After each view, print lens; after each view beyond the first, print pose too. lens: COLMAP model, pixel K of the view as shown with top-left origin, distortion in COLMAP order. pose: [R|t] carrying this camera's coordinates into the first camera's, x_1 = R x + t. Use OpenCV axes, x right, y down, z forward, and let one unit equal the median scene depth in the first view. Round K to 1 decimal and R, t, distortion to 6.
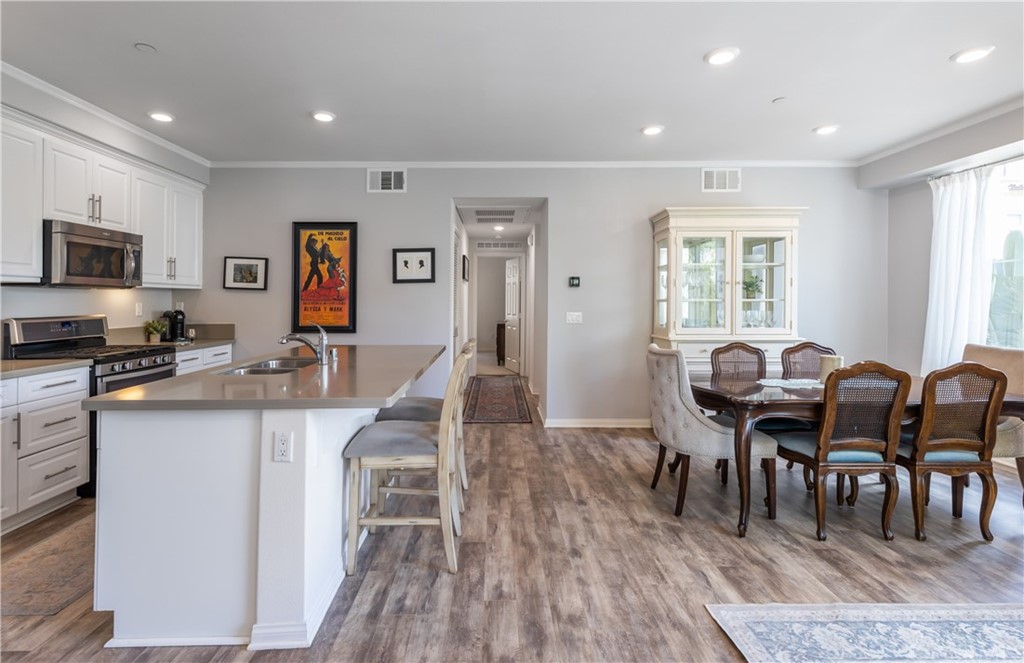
lens RADIAL K [[495.4, 0, 490.3], [0, 495.4, 305.7], [0, 0, 1]] dist [0.003225, -0.000814]
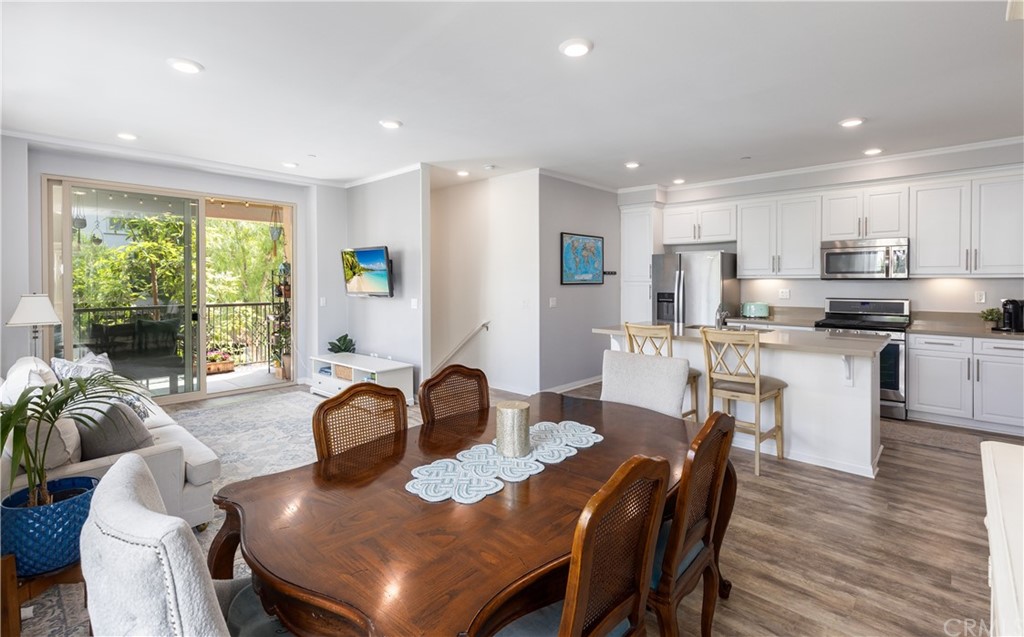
lens RADIAL K [[459.2, 0, 503.9], [0, 459.2, 288.5], [0, 0, 1]] dist [0.005278, 0.000237]
pose [[-0.695979, 0.014822, -0.717910, 0.728333], [-0.003875, 0.999695, 0.024396, -0.031888], [0.718052, 0.019760, -0.695709, 0.923249]]
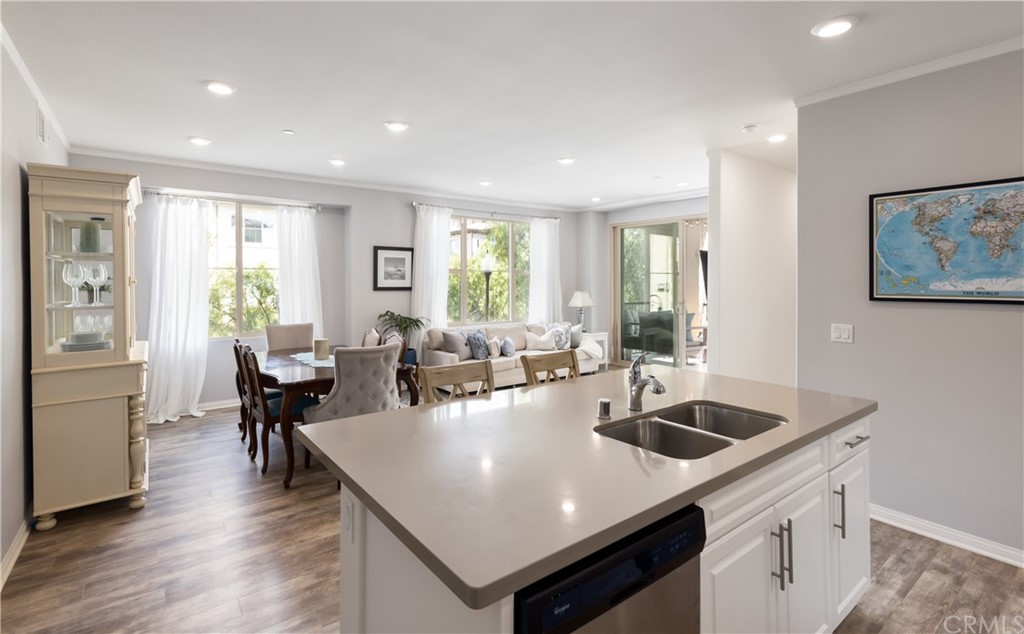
lens RADIAL K [[466.0, 0, 507.5], [0, 466.0, 283.1], [0, 0, 1]] dist [0.004533, 0.000139]
pose [[-0.615096, -0.003917, 0.788443, -0.458700], [0.006797, 0.999924, 0.010270, -0.045327], [-0.788423, 0.011676, -0.615023, 0.943088]]
